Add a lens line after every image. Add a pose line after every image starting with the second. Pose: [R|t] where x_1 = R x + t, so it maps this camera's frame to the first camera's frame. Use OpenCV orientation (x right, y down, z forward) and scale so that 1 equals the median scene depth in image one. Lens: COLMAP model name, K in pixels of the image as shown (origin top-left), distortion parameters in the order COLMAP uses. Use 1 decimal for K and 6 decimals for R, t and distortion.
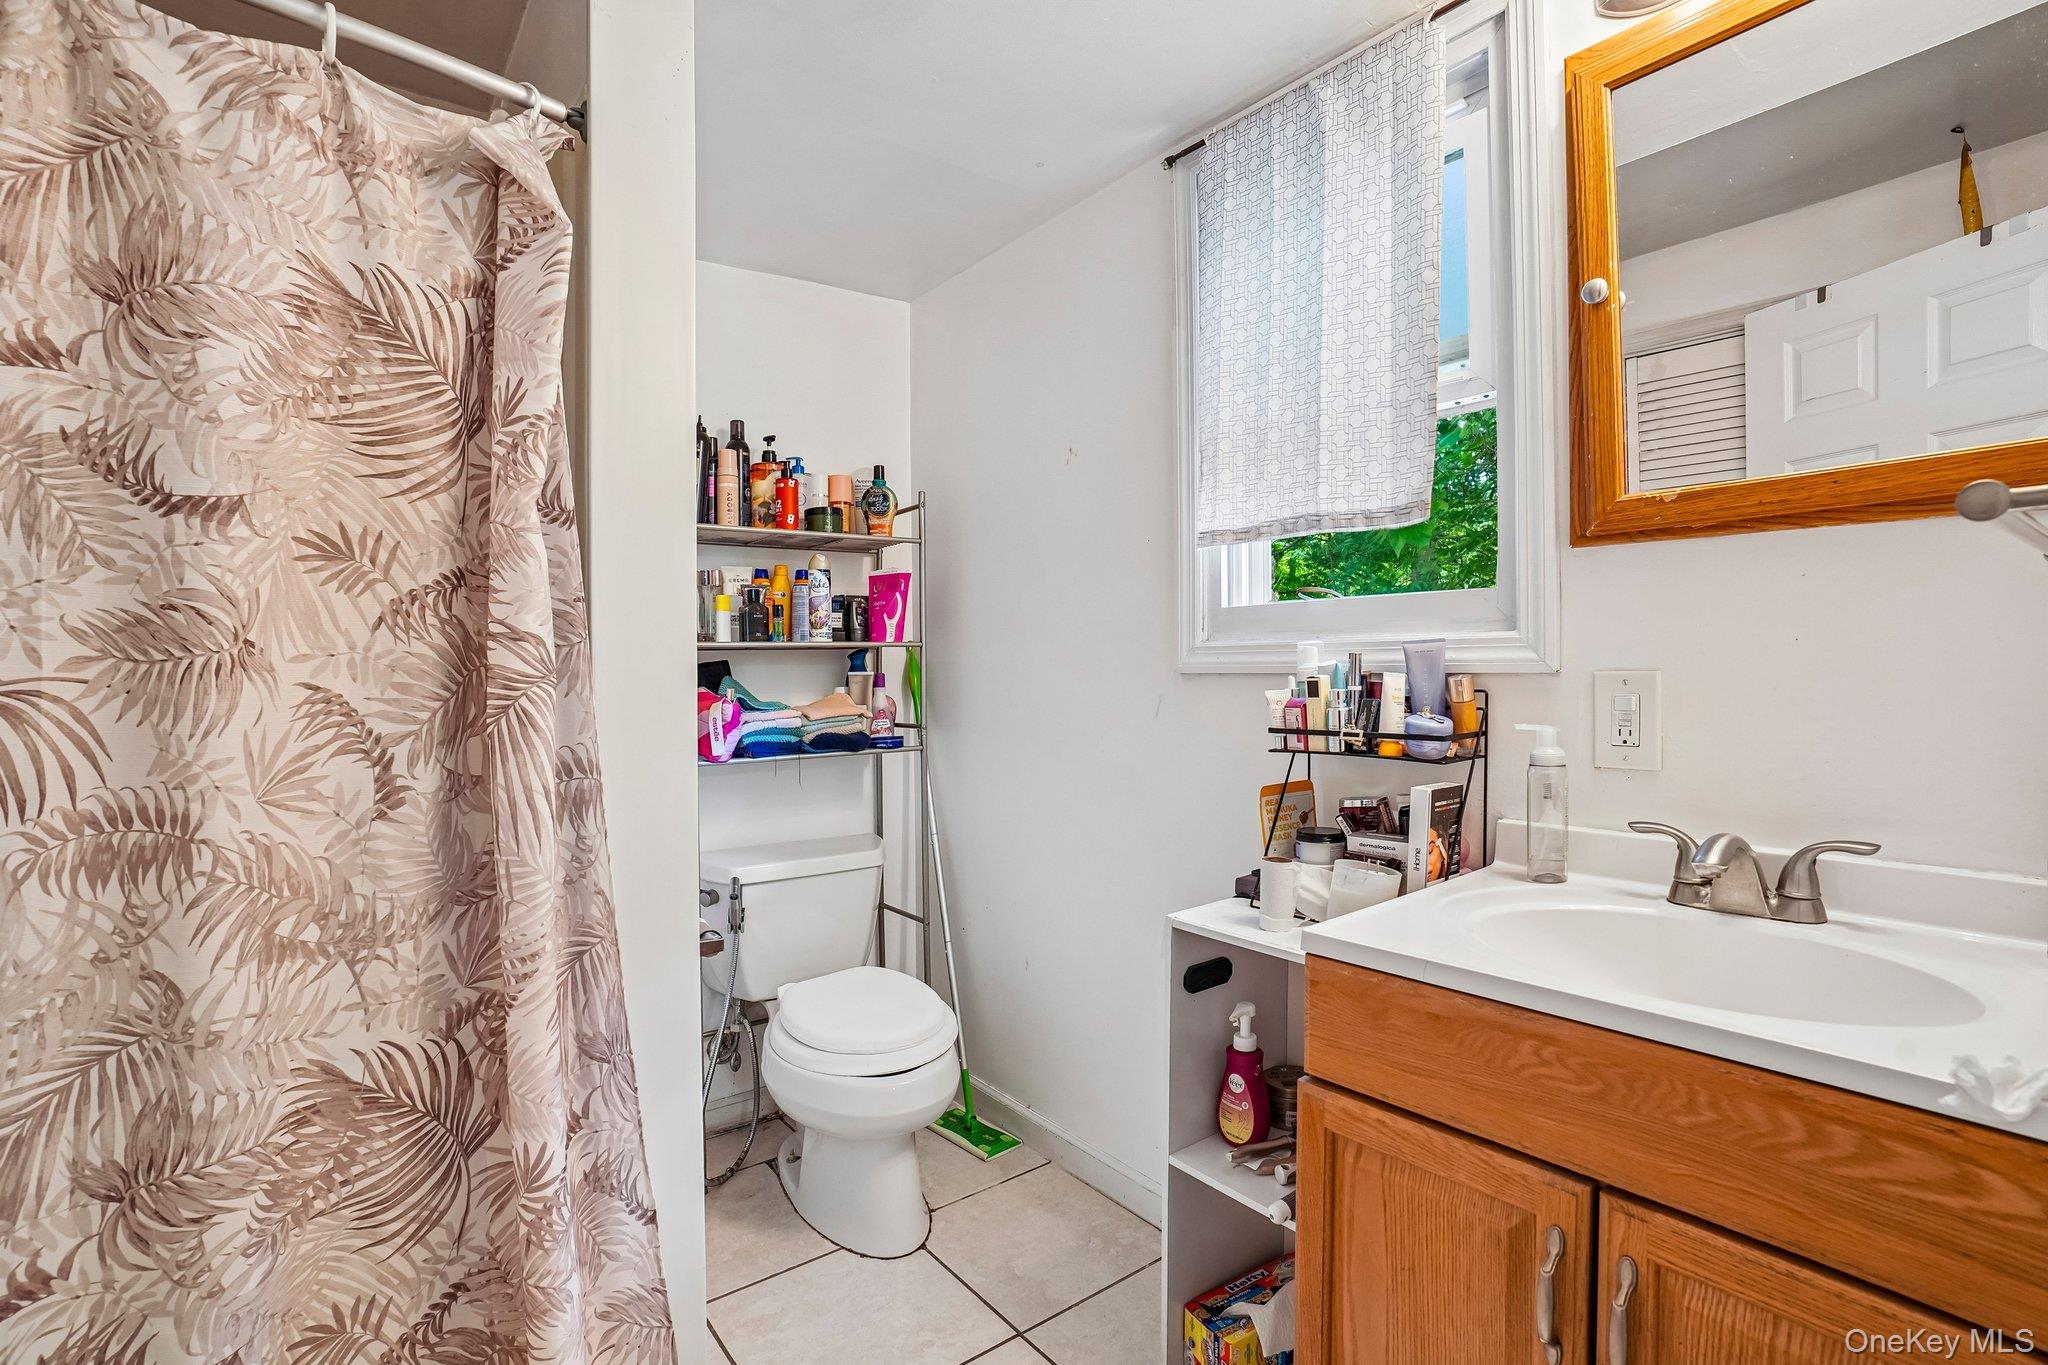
lens RADIAL K [[961.1, 0, 1024.0], [0, 961.1, 682.5], [0, 0, 1]] dist [-0.081520, 0.037026]
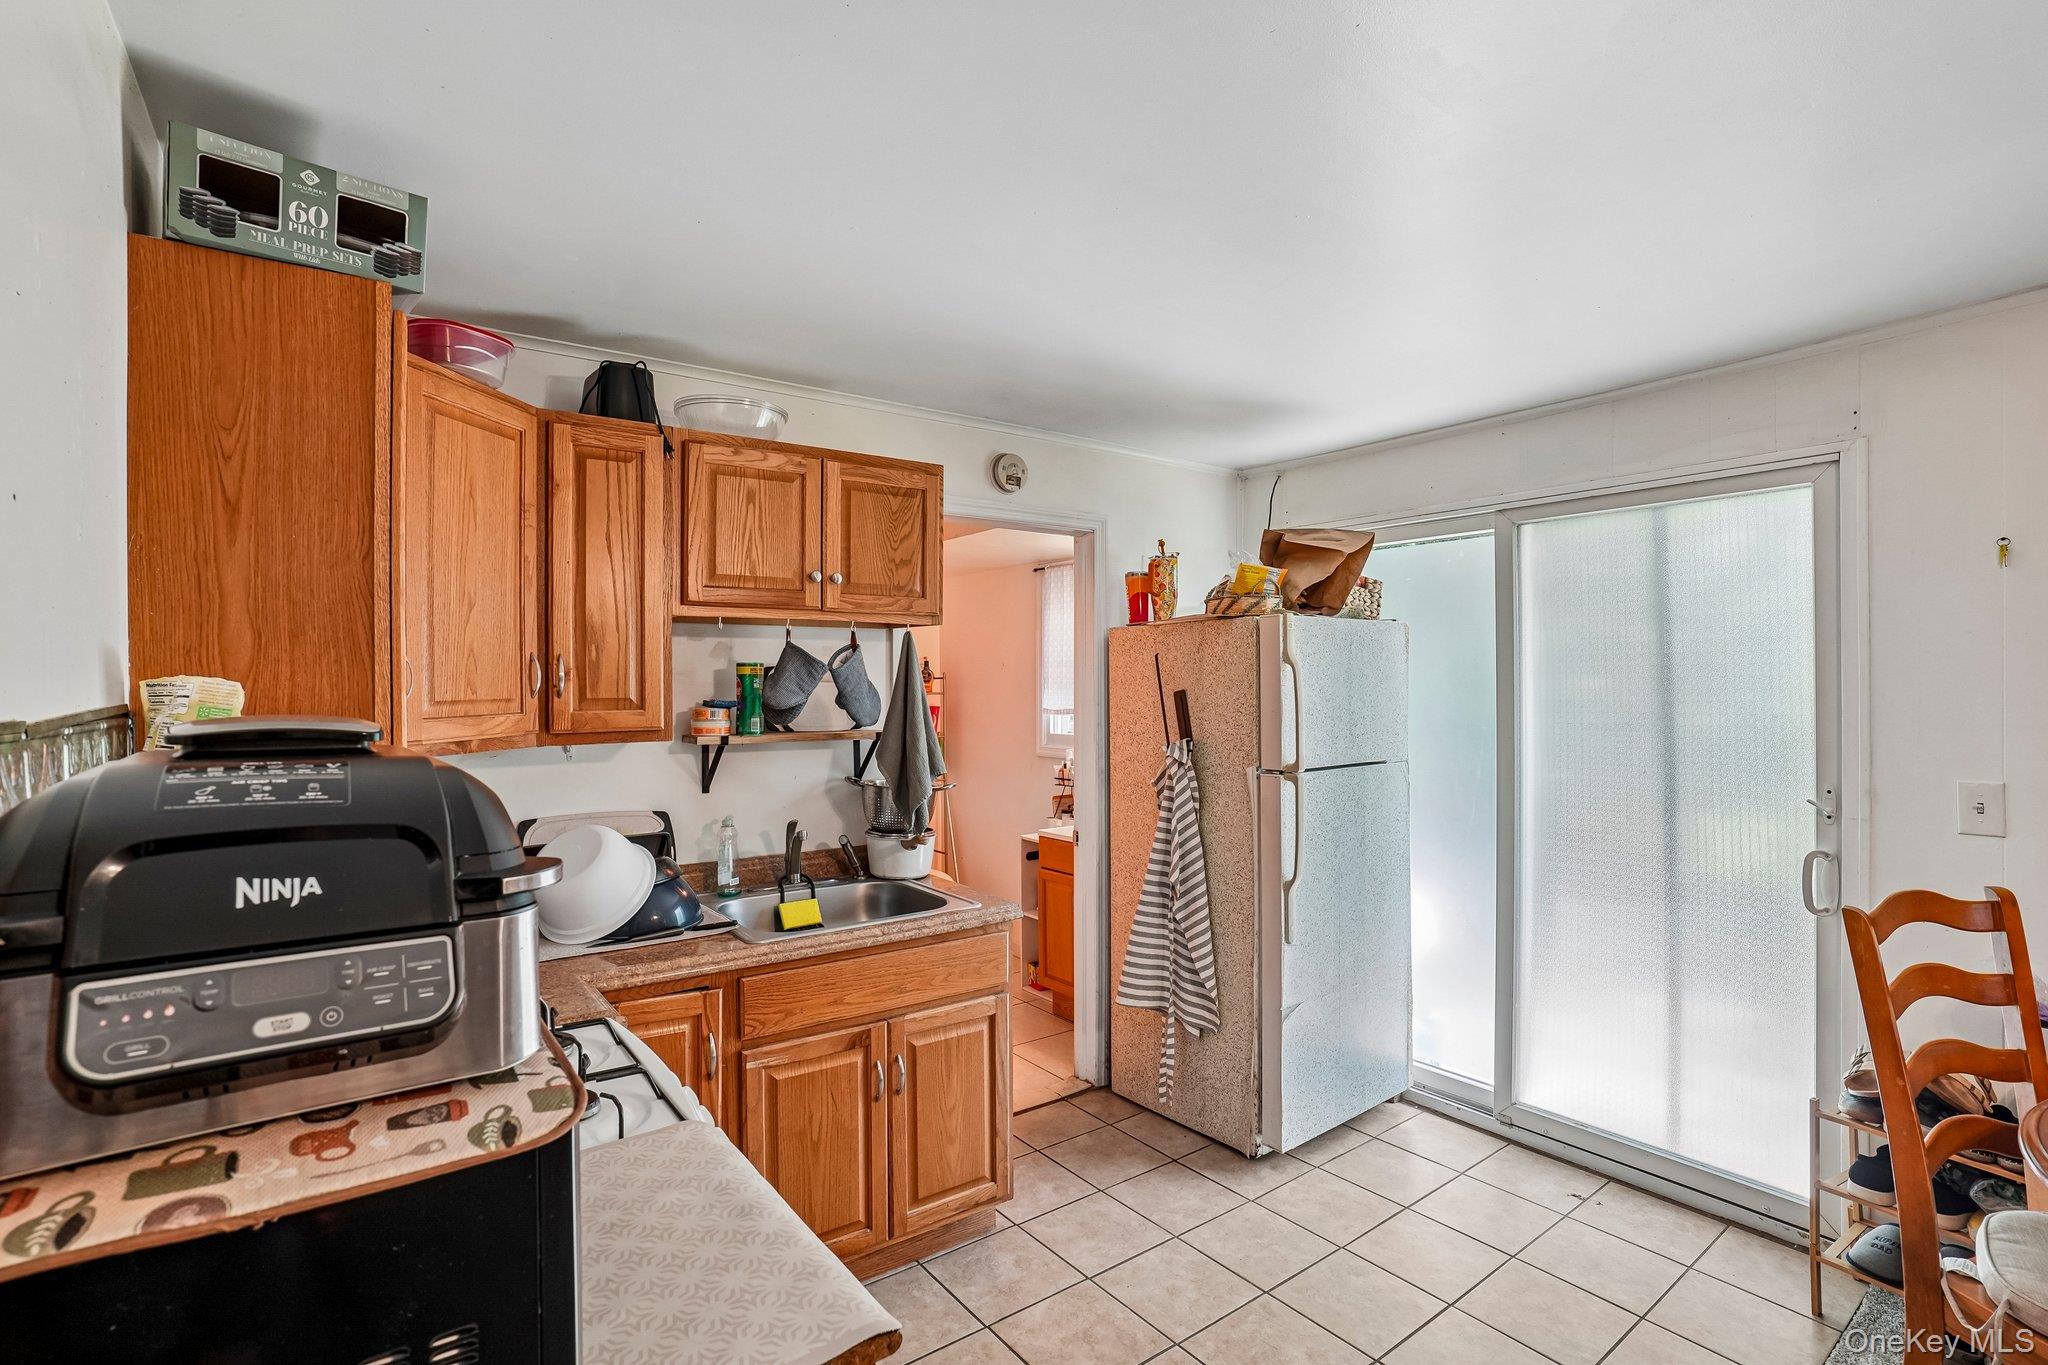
lens RADIAL K [[961.1, 0, 1024.0], [0, 961.1, 682.5], [0, 0, 1]] dist [-0.081520, 0.037026]
pose [[0.999852, 0.002448, -0.017043, 0.172788], [-0.002878, 0.999677, -0.025262, -0.156063], [0.016975, 0.025307, 0.999536, -1.828386]]
